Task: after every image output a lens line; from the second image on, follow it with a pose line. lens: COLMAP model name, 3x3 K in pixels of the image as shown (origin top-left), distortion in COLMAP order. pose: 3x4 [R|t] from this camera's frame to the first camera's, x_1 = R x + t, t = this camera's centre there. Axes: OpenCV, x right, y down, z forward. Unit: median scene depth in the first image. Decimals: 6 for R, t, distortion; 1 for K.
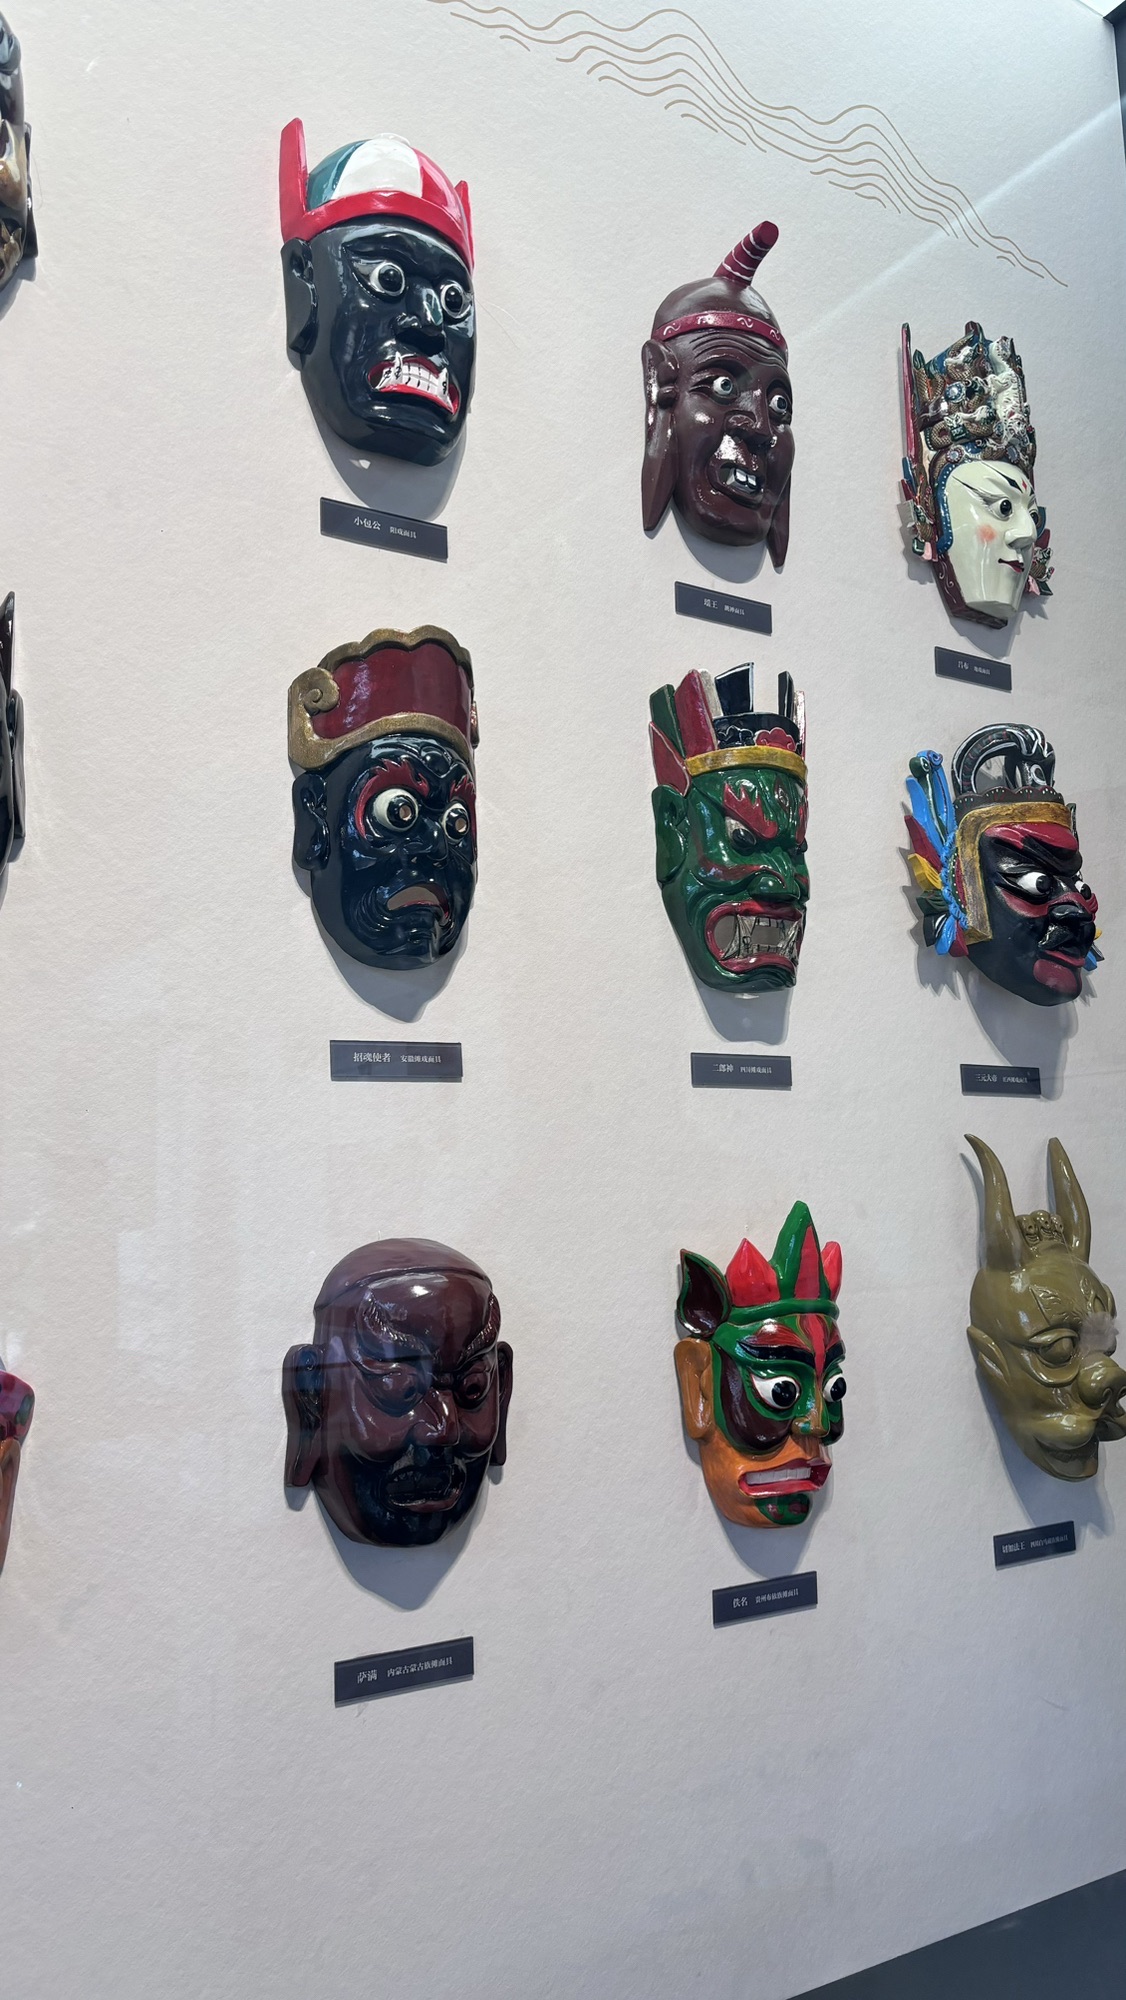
lens RADIAL K [[1567.3, 0, 563.0], [0, 1567.3, 1000.0], [0, 0, 1]] dist [0.056712, -0.076712]
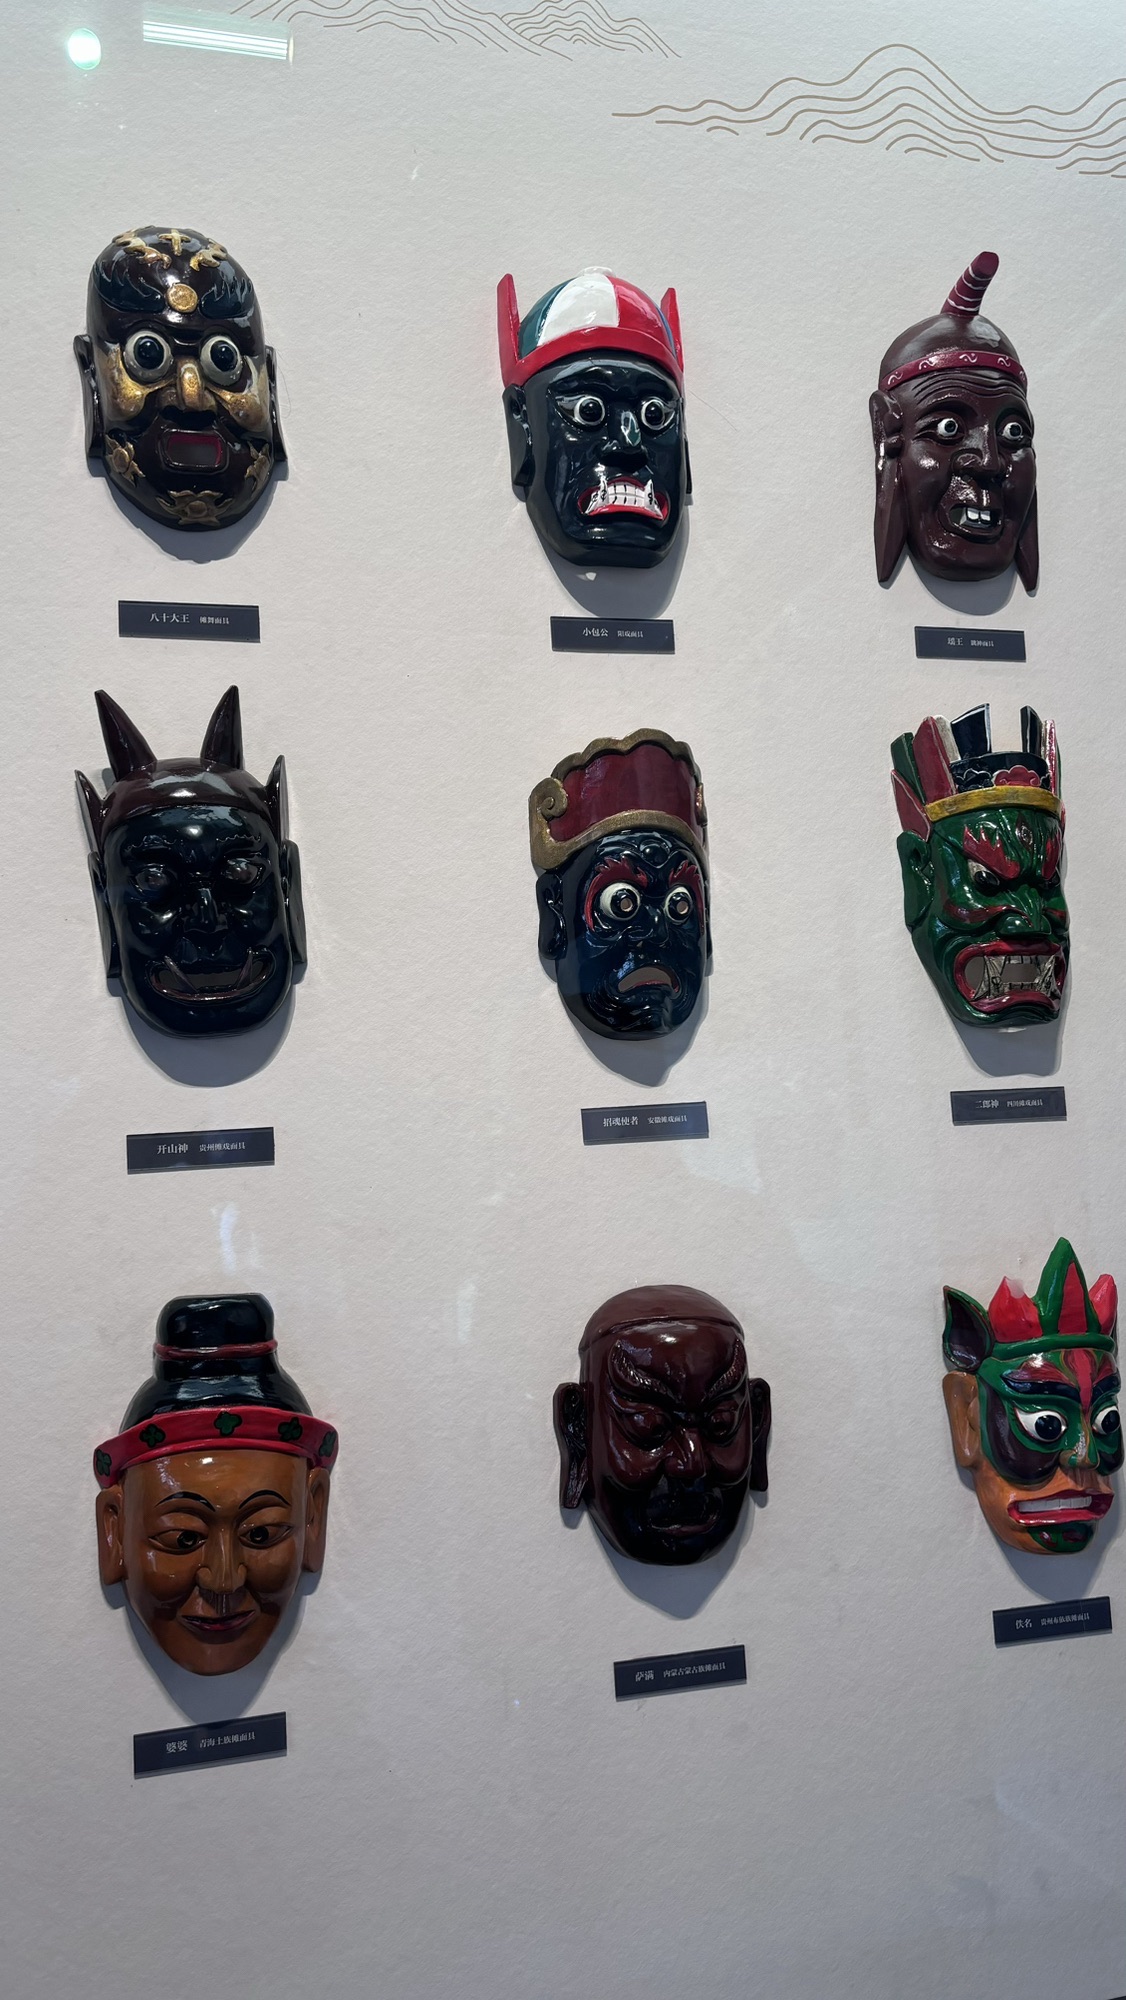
lens RADIAL K [[1567.3, 0, 563.0], [0, 1567.3, 1000.0], [0, 0, 1]] dist [0.056712, -0.076712]
pose [[0.948197, -0.060406, -0.311888, 0.180158], [0.073207, 0.996881, 0.029487, -0.081098], [0.309134, -0.050792, 0.949661, -0.058496]]
